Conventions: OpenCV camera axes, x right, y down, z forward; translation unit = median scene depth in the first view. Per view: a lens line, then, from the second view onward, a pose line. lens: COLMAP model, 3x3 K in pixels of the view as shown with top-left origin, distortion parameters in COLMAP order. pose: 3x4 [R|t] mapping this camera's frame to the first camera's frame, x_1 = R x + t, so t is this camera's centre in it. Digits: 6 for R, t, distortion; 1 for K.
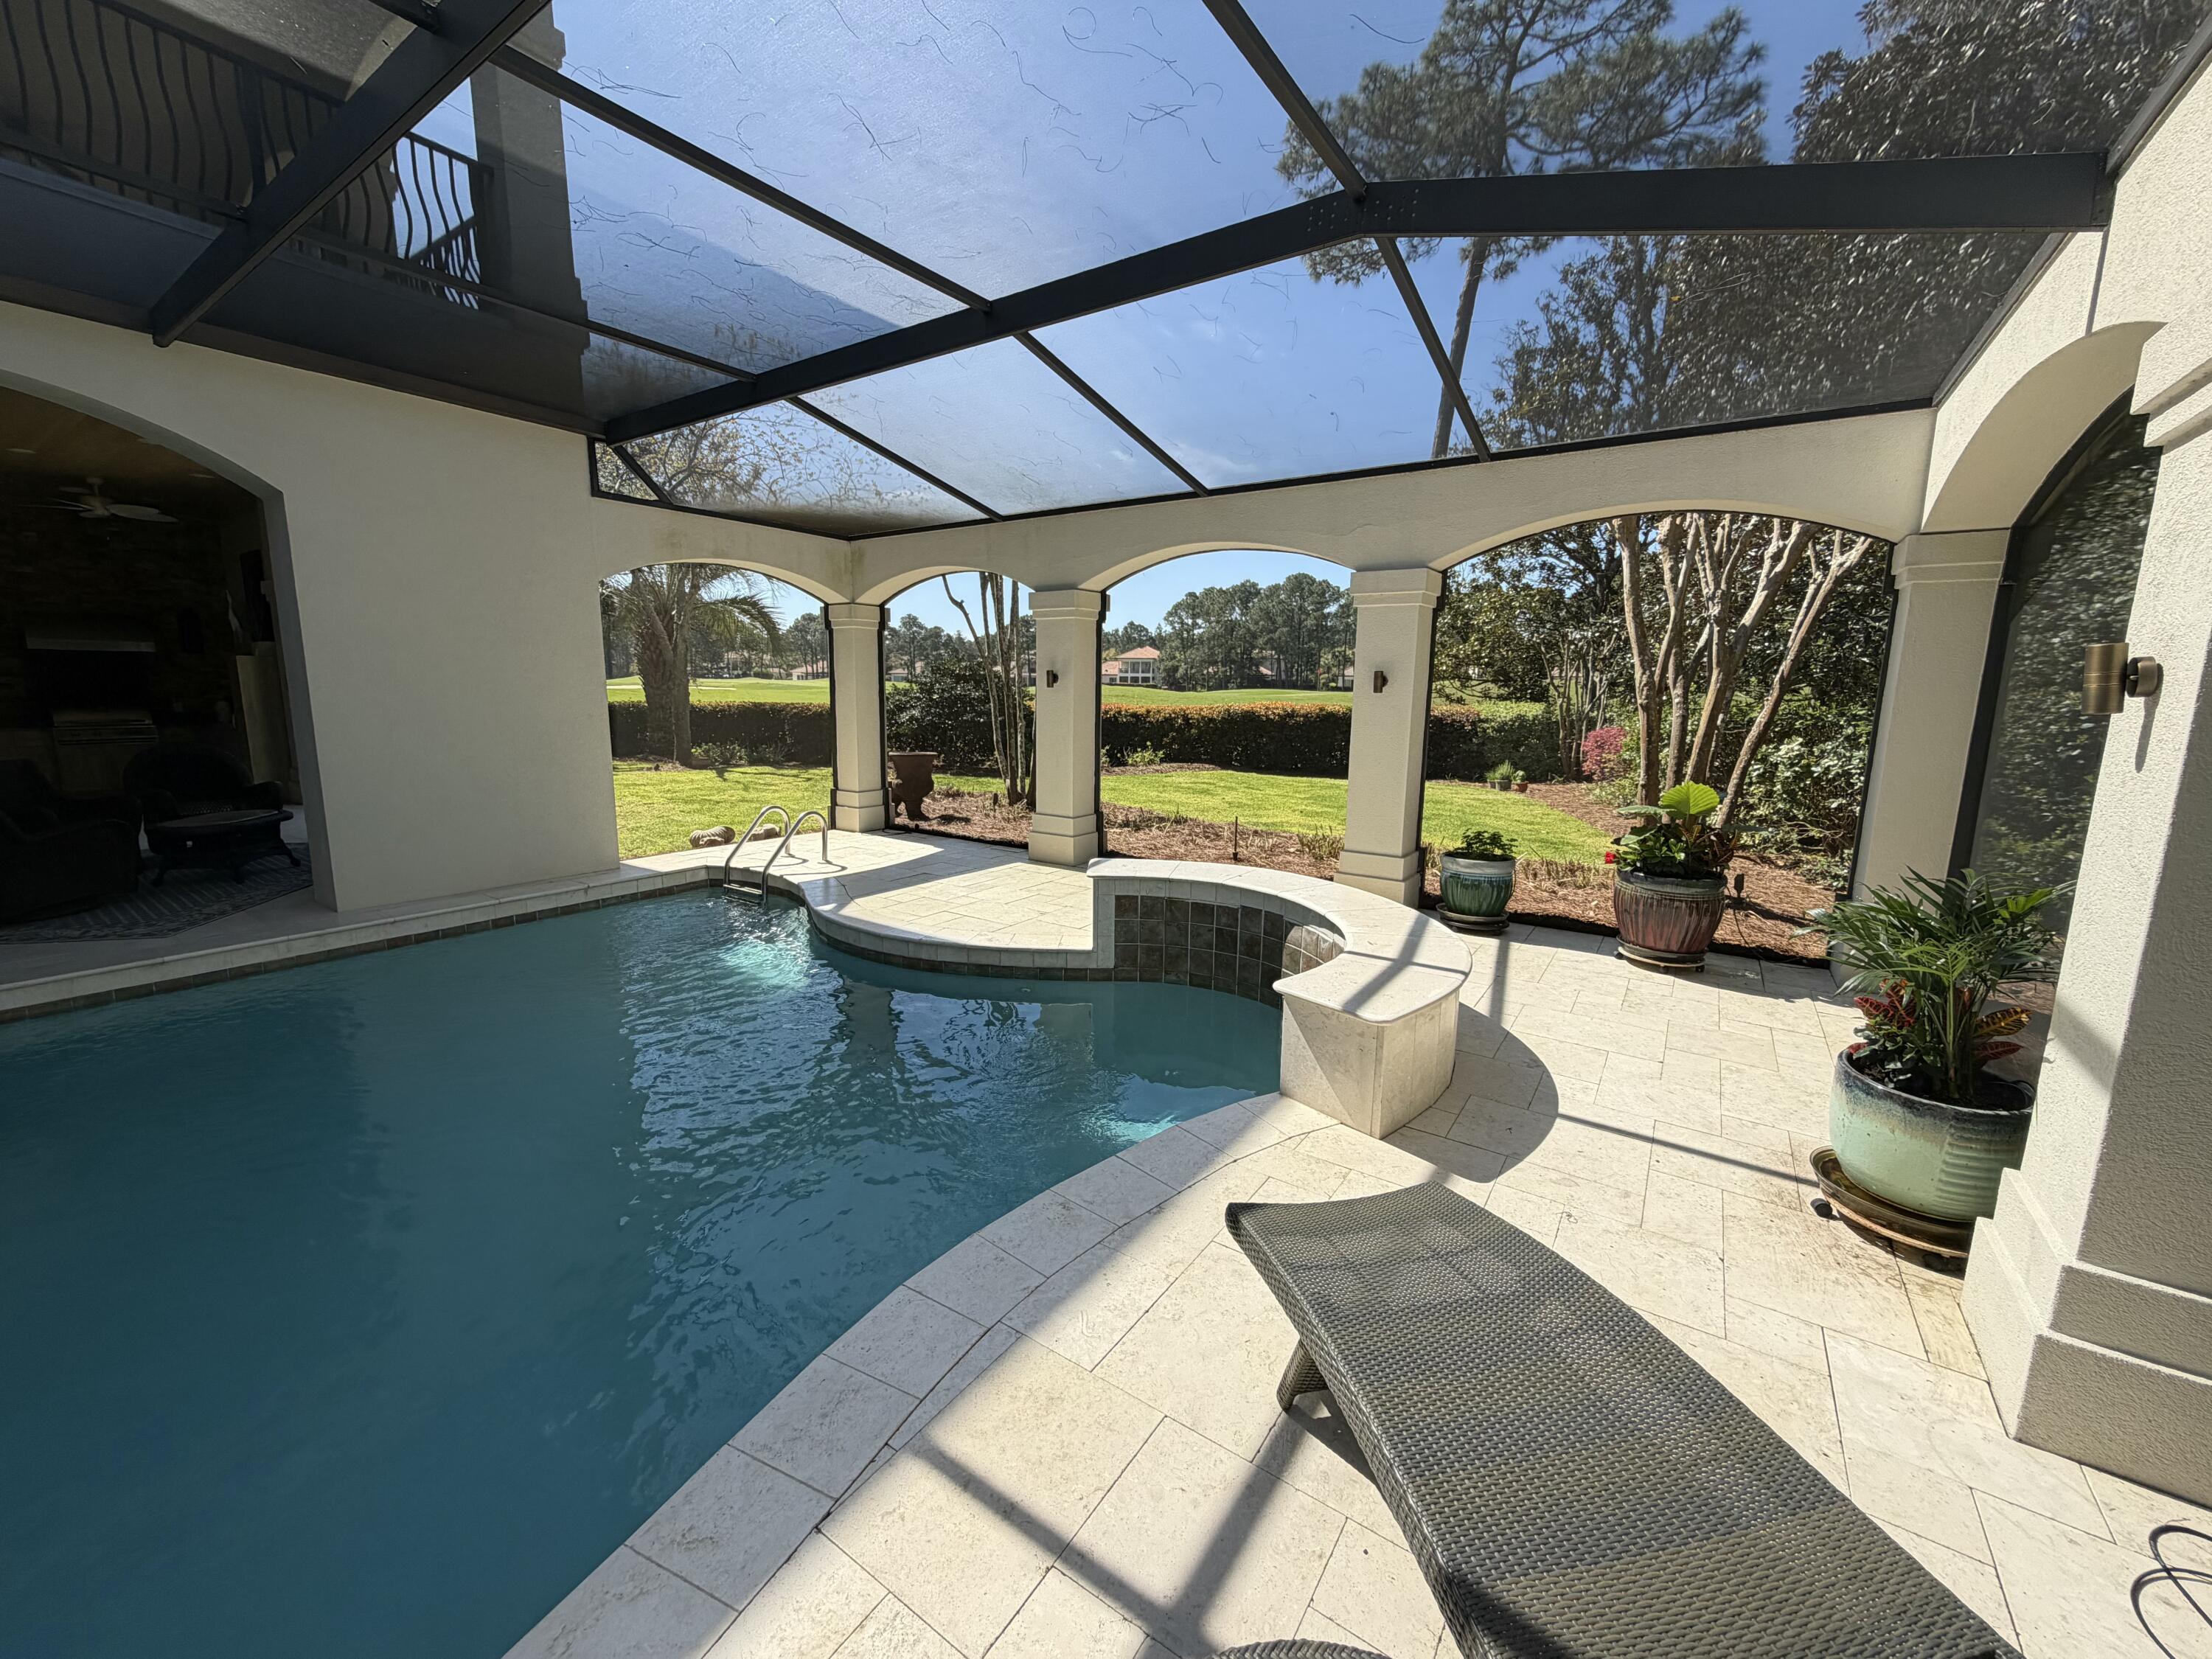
lens RADIAL K [[882.2, 0, 1101.1], [0, 882.2, 823.2], [0, 0, 1]] dist [0.002205, 0.000804]
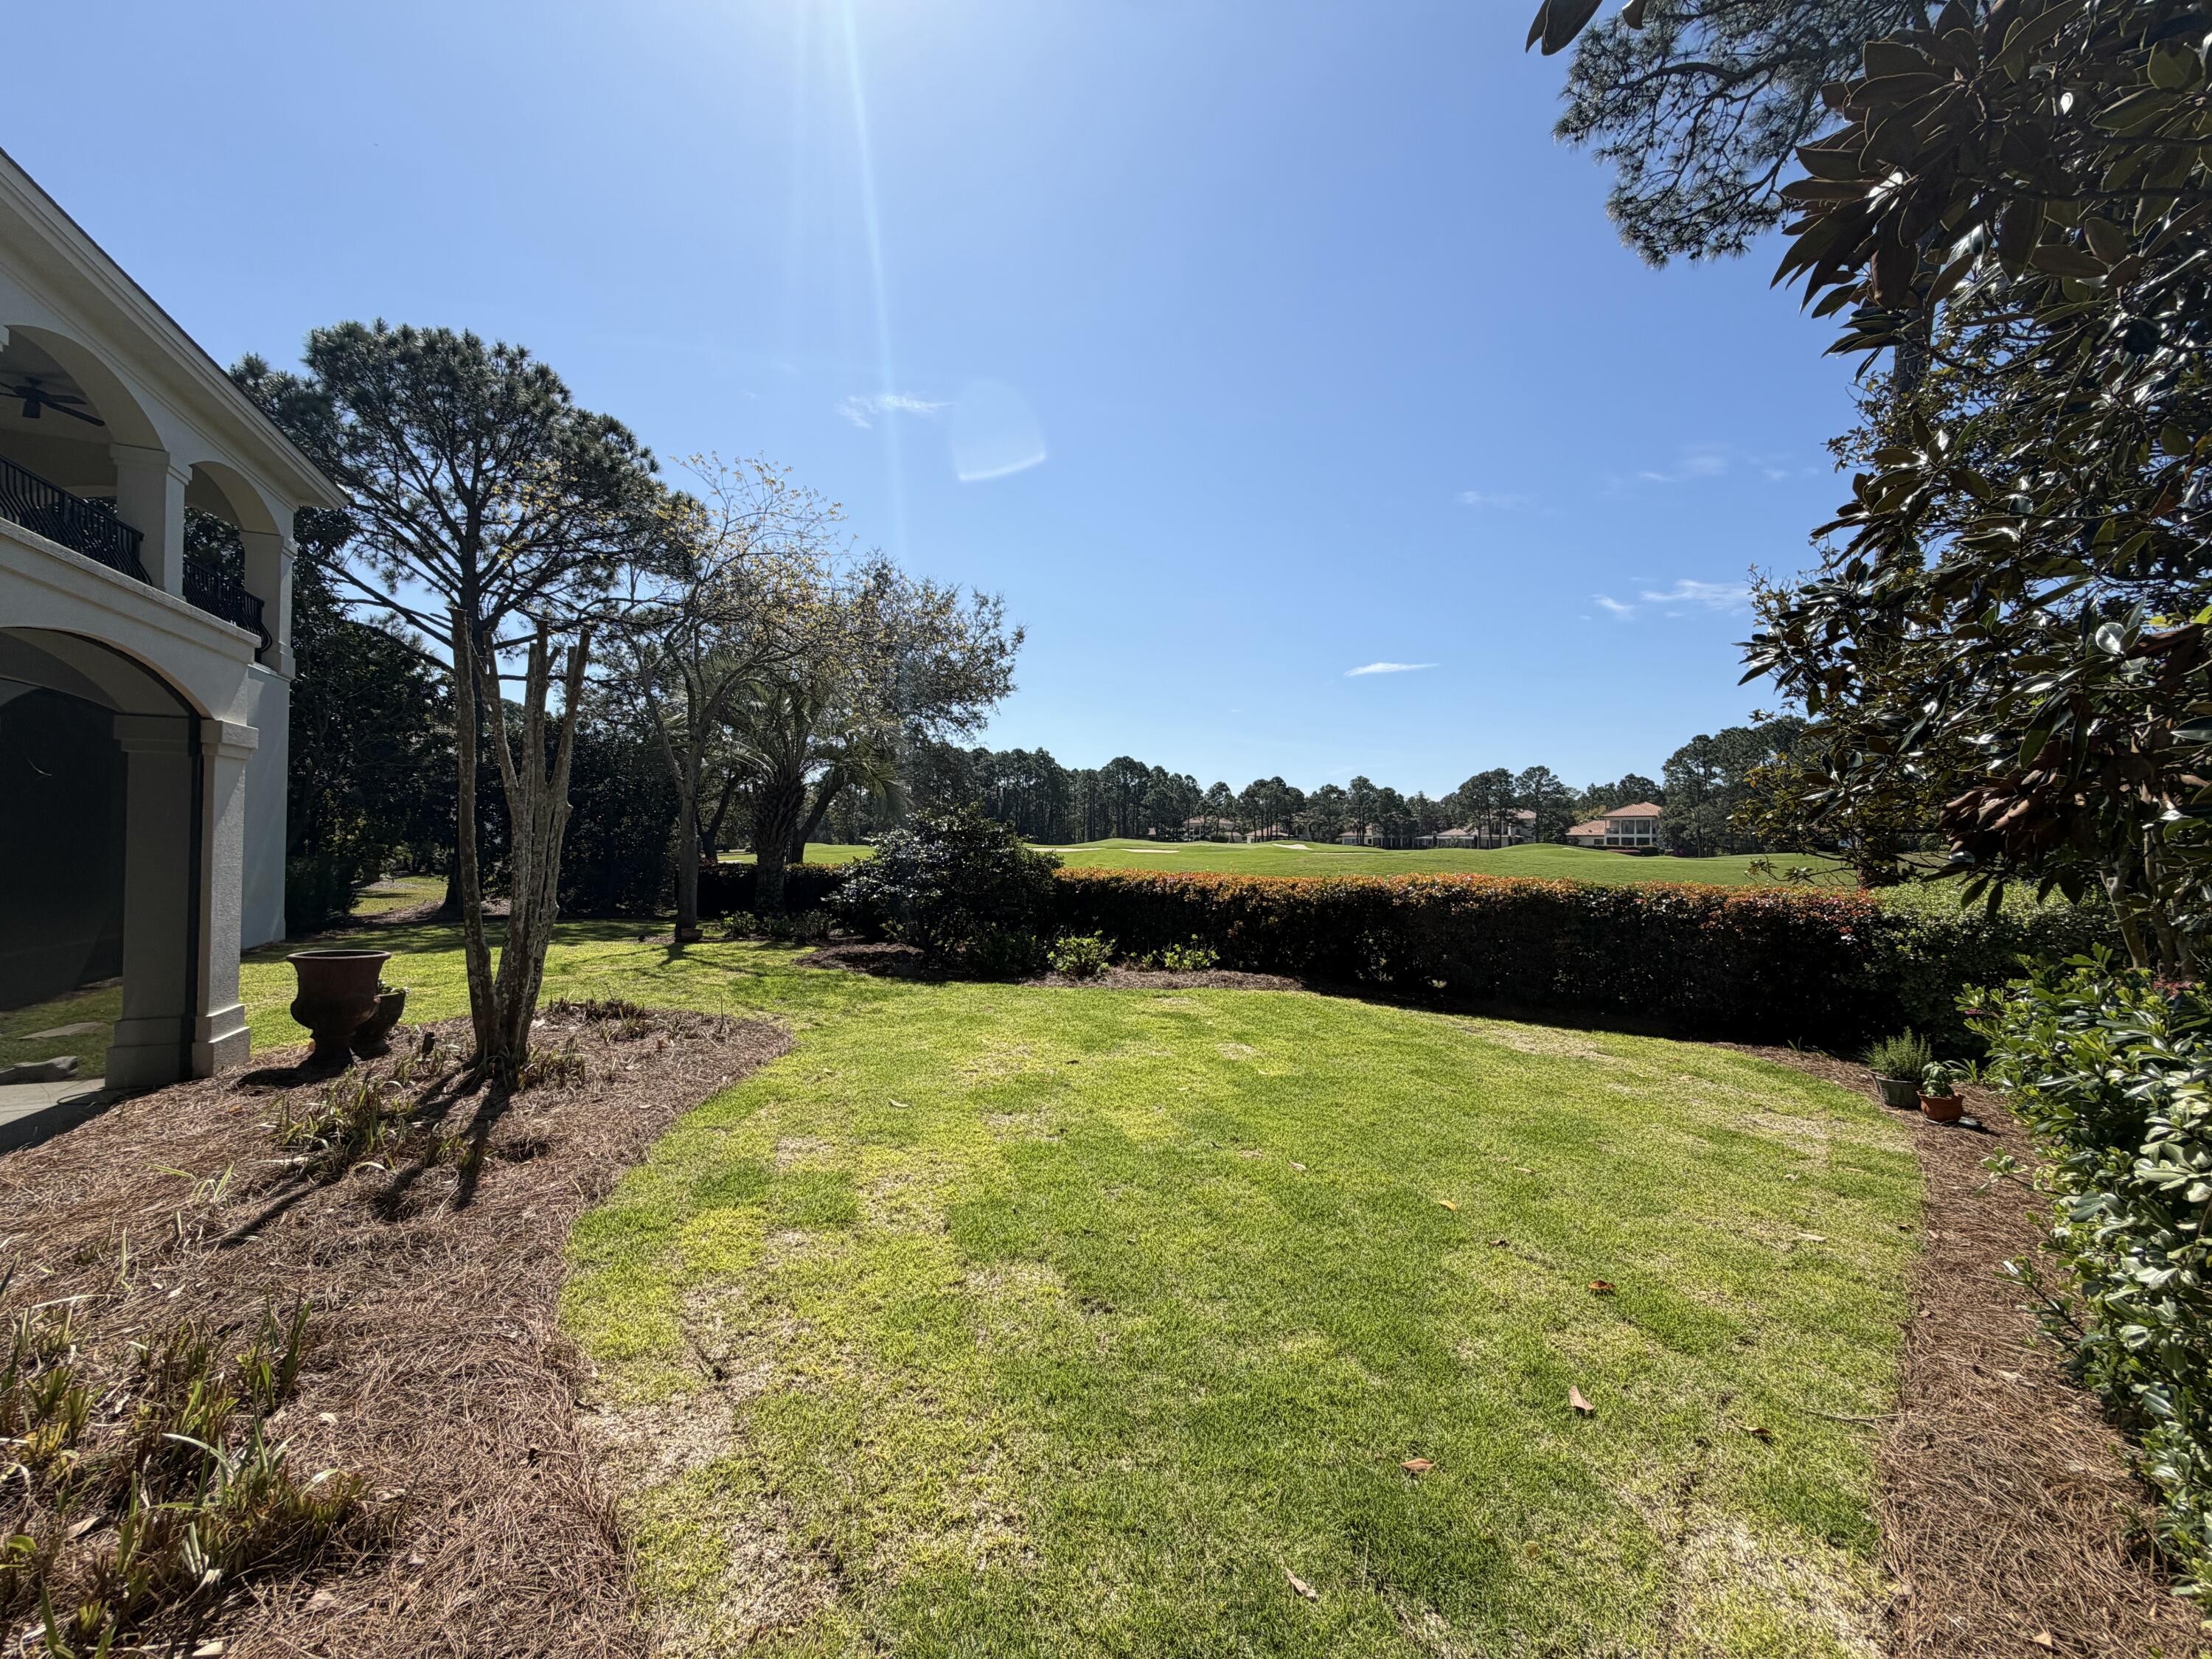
lens RADIAL K [[882.2, 0, 1101.1], [0, 882.2, 823.2], [0, 0, 1]] dist [0.002205, 0.000804]
pose [[0.862966, -0.014445, -0.505056, 0.316183], [-0.077936, 0.983823, -0.161303, -0.063160], [0.499216, 0.178561, 0.847879, 0.416207]]
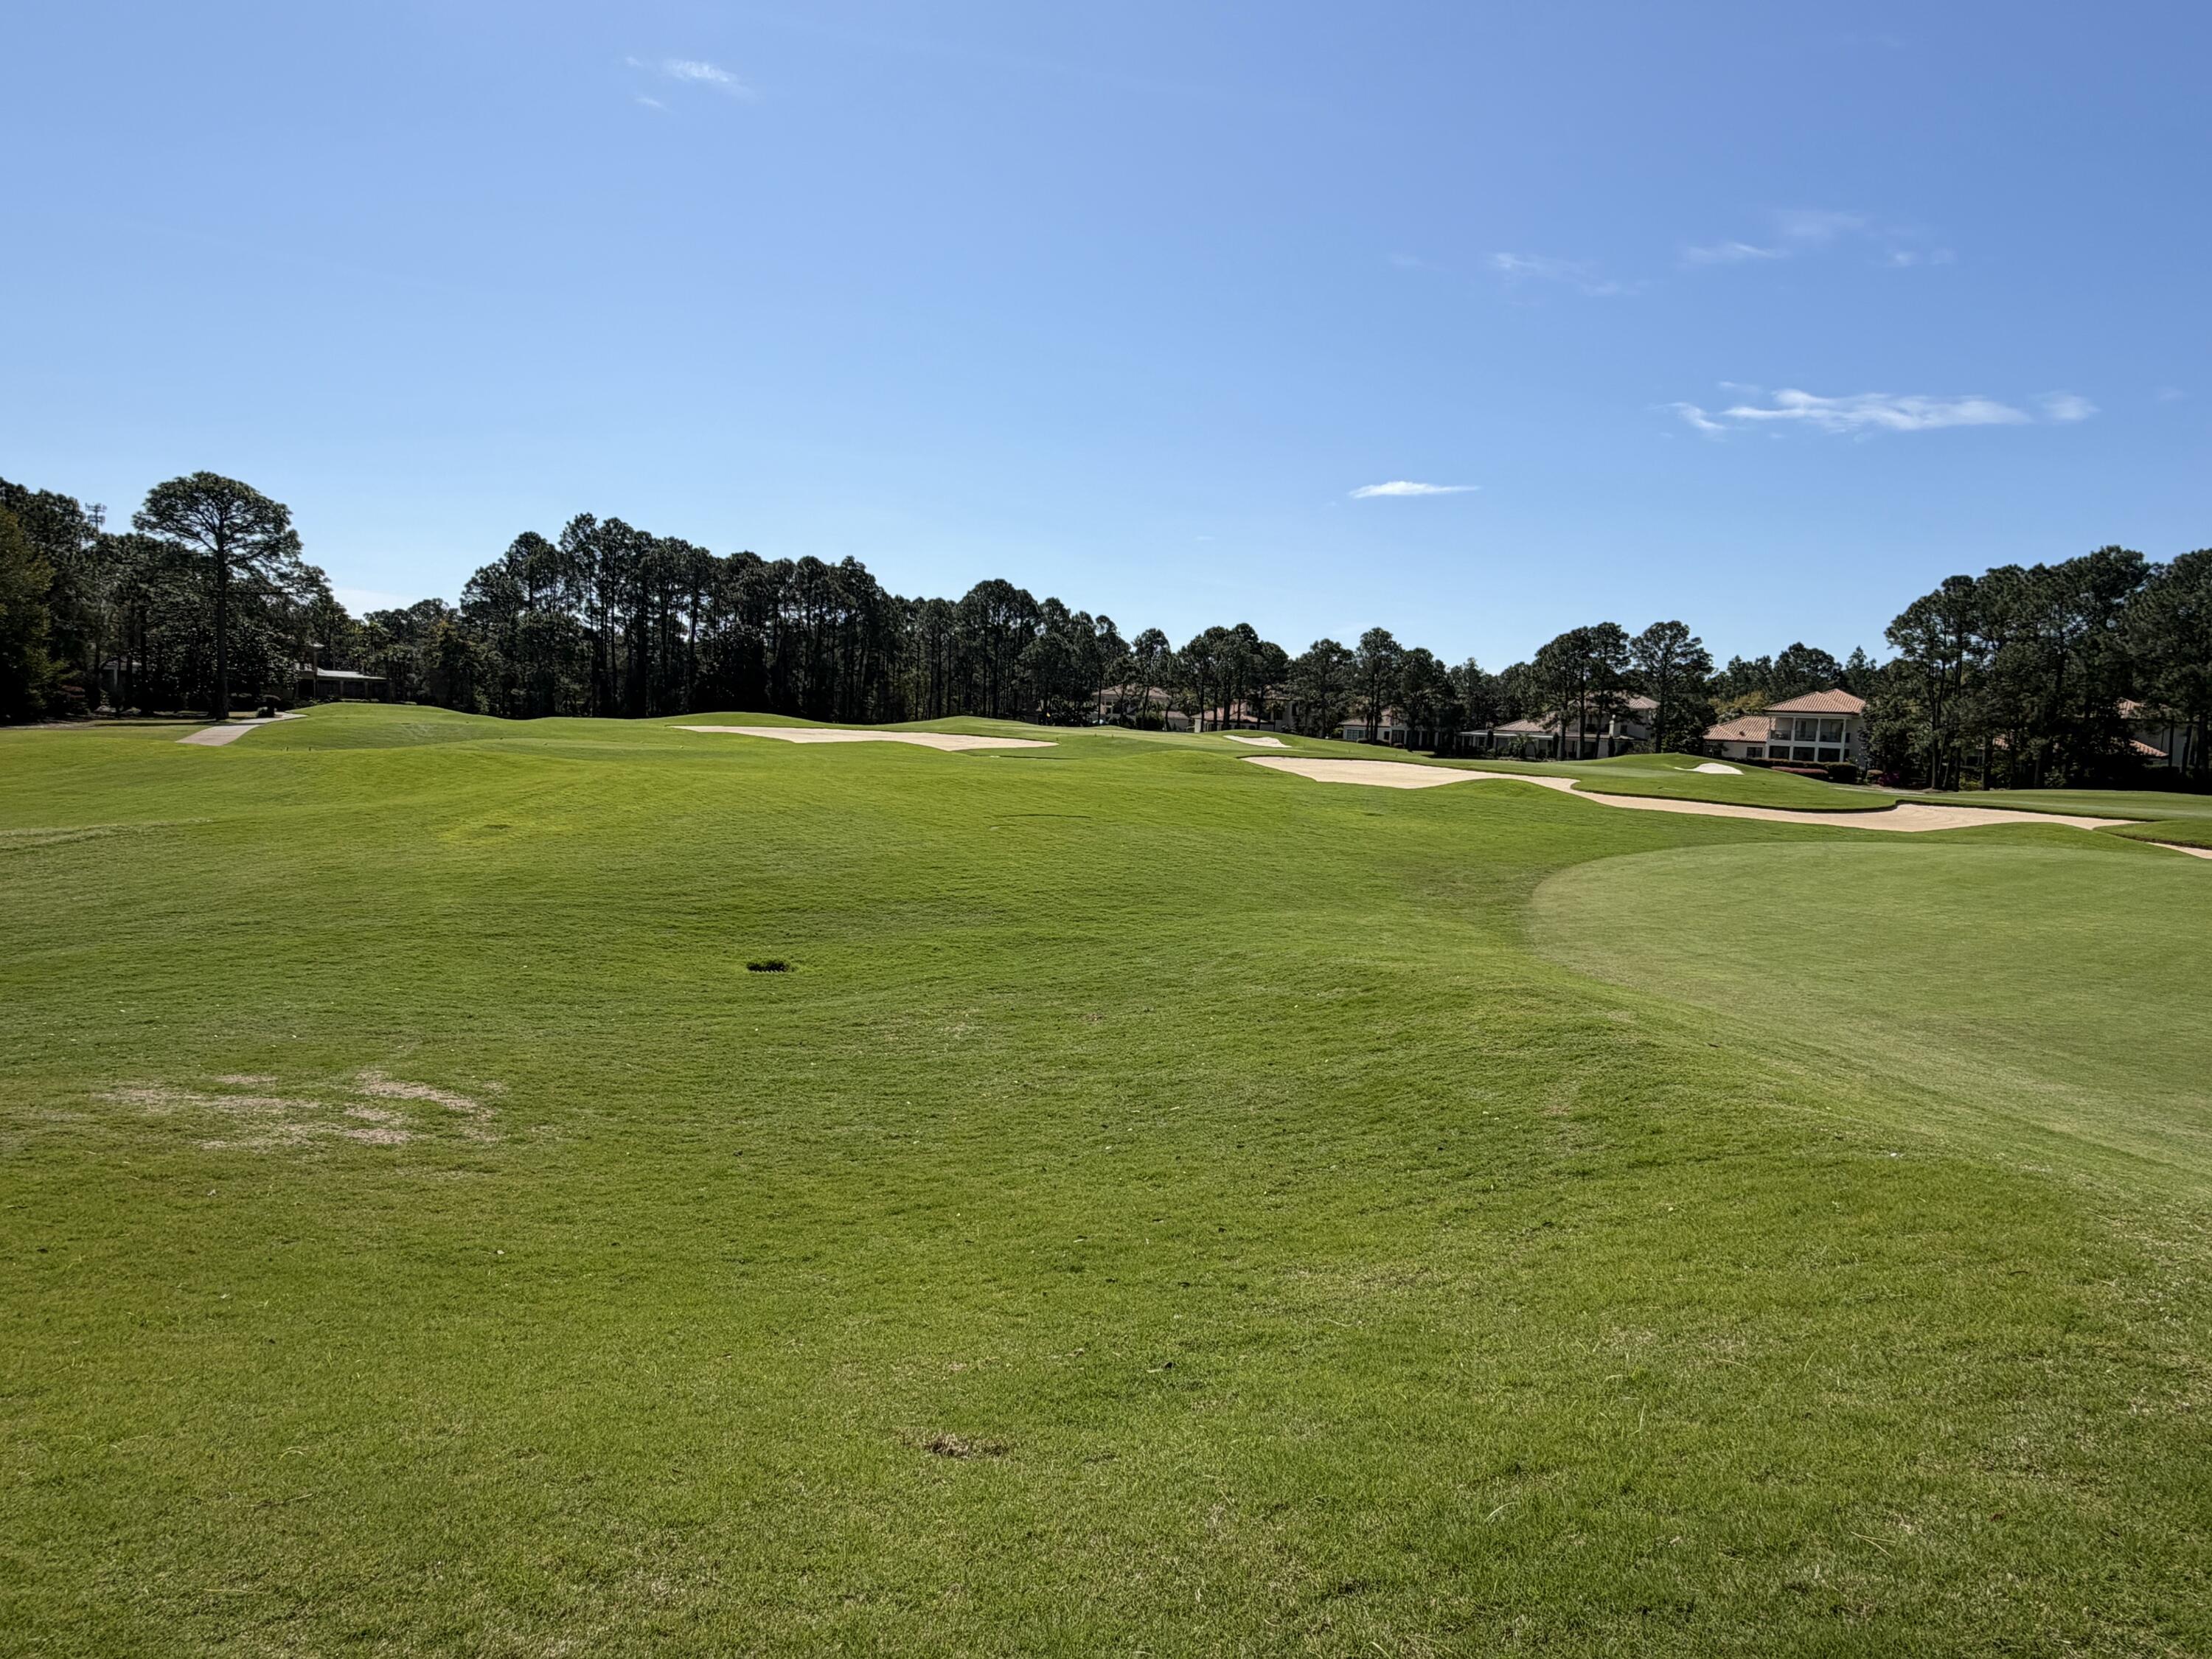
lens RADIAL K [[1233.5, 0, 1114.1], [0, 1233.5, 823.8], [0, 0, 1]] dist [0.003533, 0.000520]
pose [[0.896863, 0.067185, -0.437176, -0.043494], [-0.103913, 0.992738, -0.060613, -0.415140], [0.429929, 0.099790, 0.897331, 2.131829]]
